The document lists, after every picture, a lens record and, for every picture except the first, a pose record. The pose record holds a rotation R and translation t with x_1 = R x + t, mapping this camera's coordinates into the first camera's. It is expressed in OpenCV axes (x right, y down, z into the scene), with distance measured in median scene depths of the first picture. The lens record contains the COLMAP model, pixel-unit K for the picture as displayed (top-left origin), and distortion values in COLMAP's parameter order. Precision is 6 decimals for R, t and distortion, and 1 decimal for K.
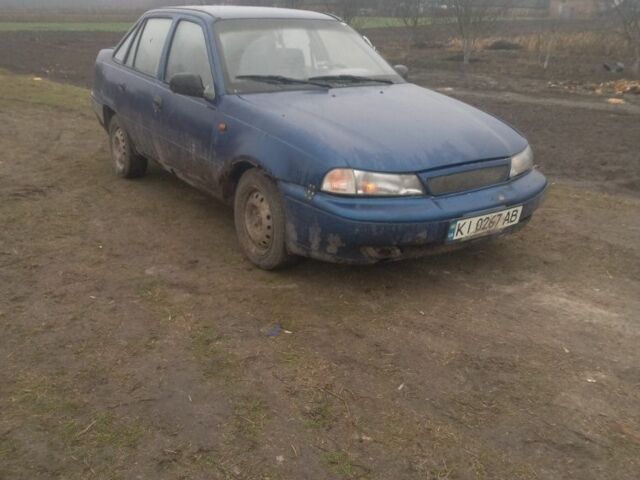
lens RADIAL K [[644.1, 0, 320.0], [0, 644.1, 240.0], [0, 0, 1]] dist [0.020770, -0.006064]
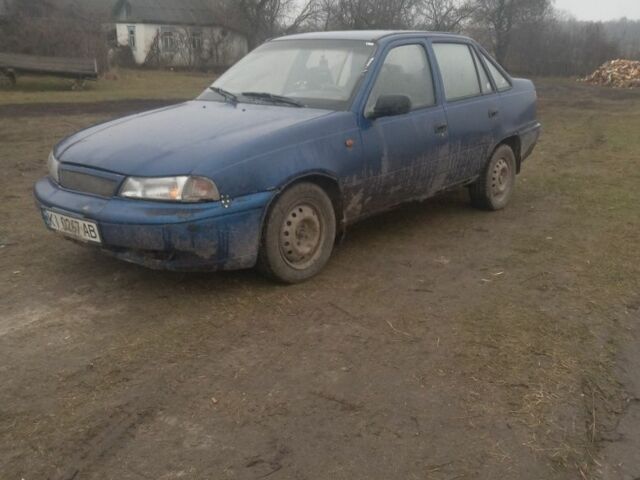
lens RADIAL K [[644.1, 0, 320.0], [0, 644.1, 240.0], [0, 0, 1]] dist [0.020770, -0.006064]
pose [[0.295699, 0.259162, -0.919455, 1.308521], [-0.322376, 0.933106, 0.159332, -0.292185], [0.899242, 0.249296, 0.359466, 0.986827]]
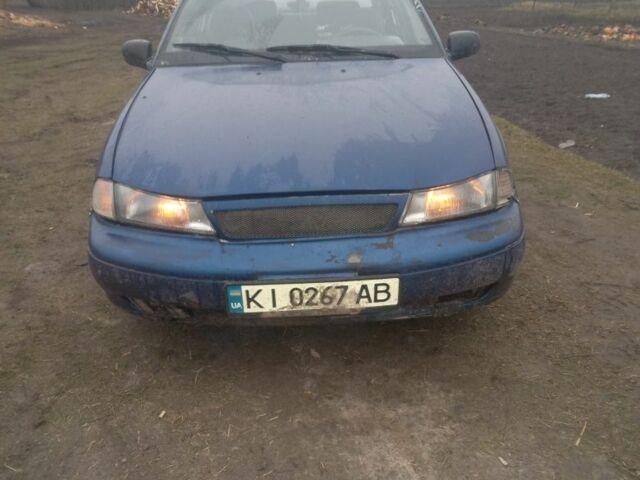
lens RADIAL K [[644.1, 0, 320.0], [0, 644.1, 240.0], [0, 0, 1]] dist [0.020770, -0.006064]
pose [[0.853827, 0.165878, -0.493421, 0.547896], [-0.142042, 0.986141, 0.085728, -0.129945], [0.500803, -0.003111, 0.865556, 0.475961]]
